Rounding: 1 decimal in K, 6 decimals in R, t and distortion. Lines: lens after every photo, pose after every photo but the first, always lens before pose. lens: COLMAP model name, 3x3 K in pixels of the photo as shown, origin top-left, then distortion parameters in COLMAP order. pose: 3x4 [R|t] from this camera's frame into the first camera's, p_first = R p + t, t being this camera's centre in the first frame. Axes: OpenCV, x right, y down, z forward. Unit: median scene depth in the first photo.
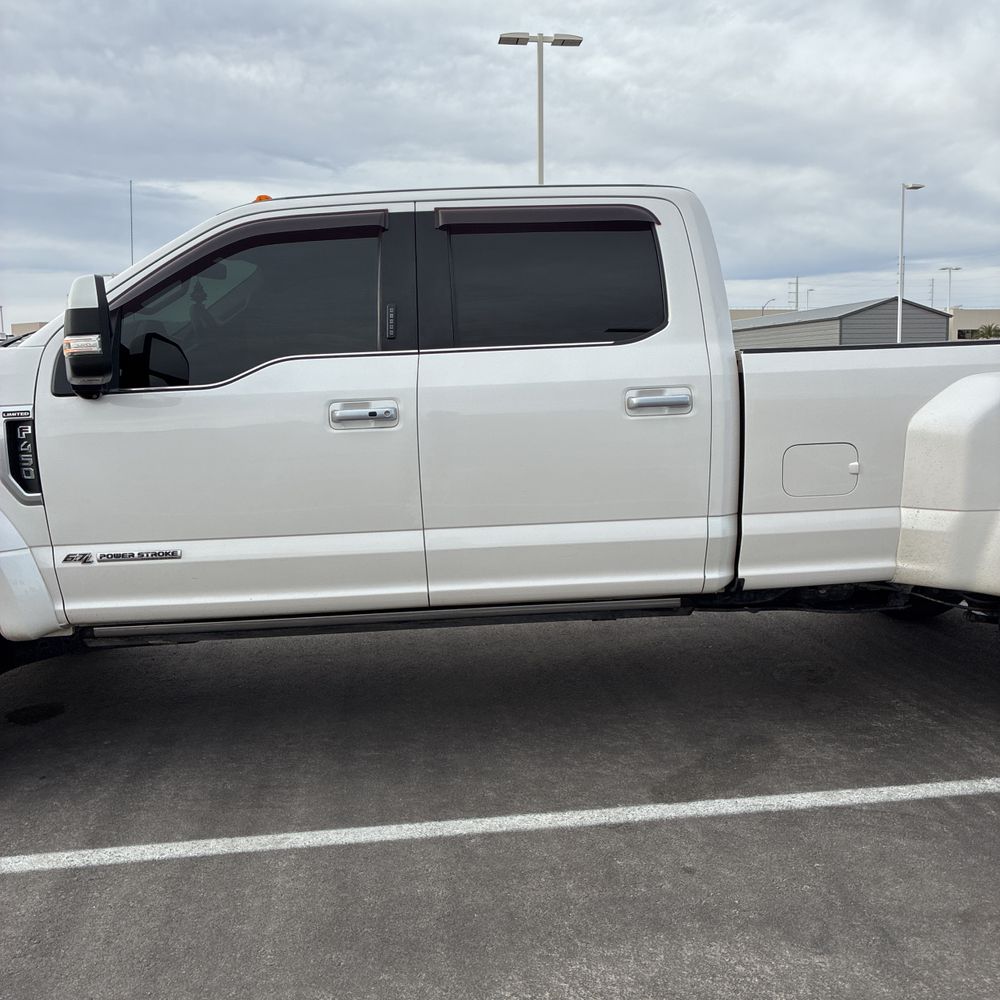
lens RADIAL K [[954.9, 0, 499.2], [0, 954.9, 510.4], [0, 0, 1]] dist [0.010478, -0.010620]
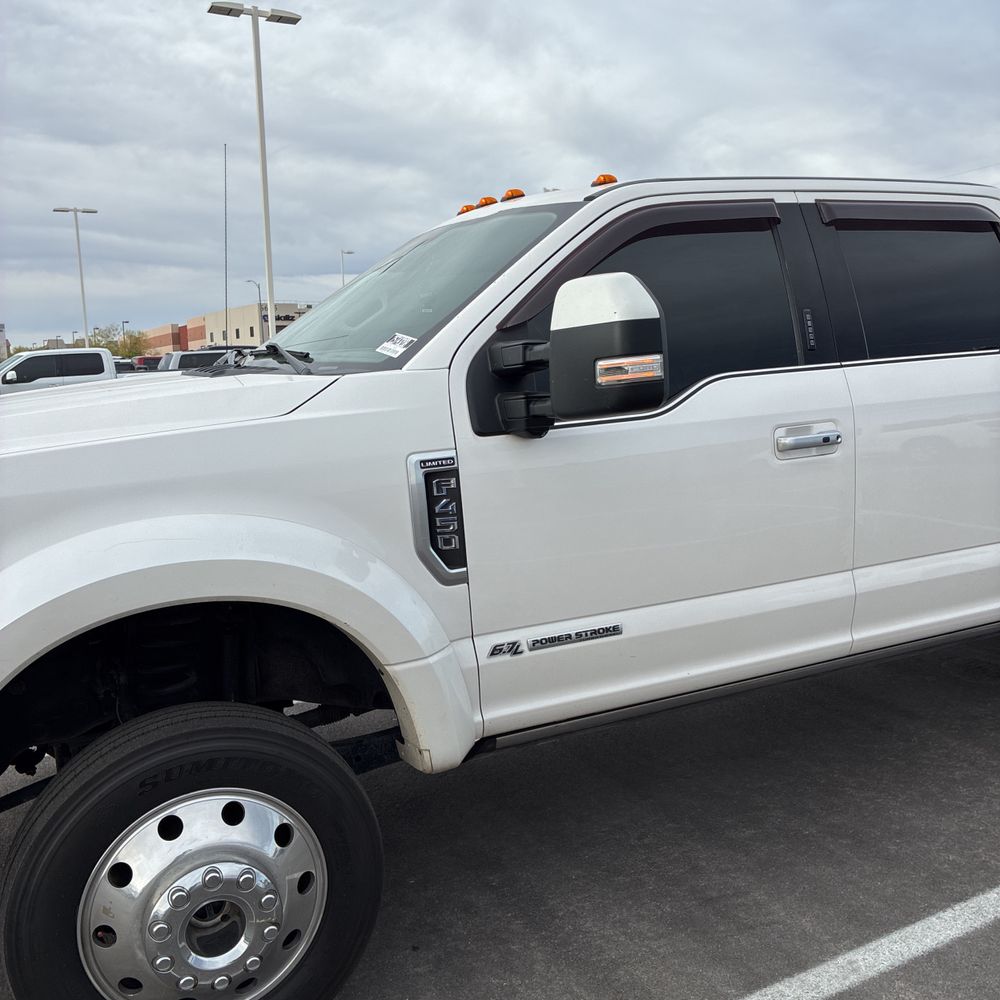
lens RADIAL K [[971.9, 0, 487.9], [0, 971.9, 498.9], [0, 0, 1]] dist [0.014032, -0.014026]
pose [[0.937504, -0.067294, 0.341405, -0.706357], [0.069668, 0.997556, 0.005316, -0.072691], [-0.340928, 0.018802, 0.939901, 0.284742]]
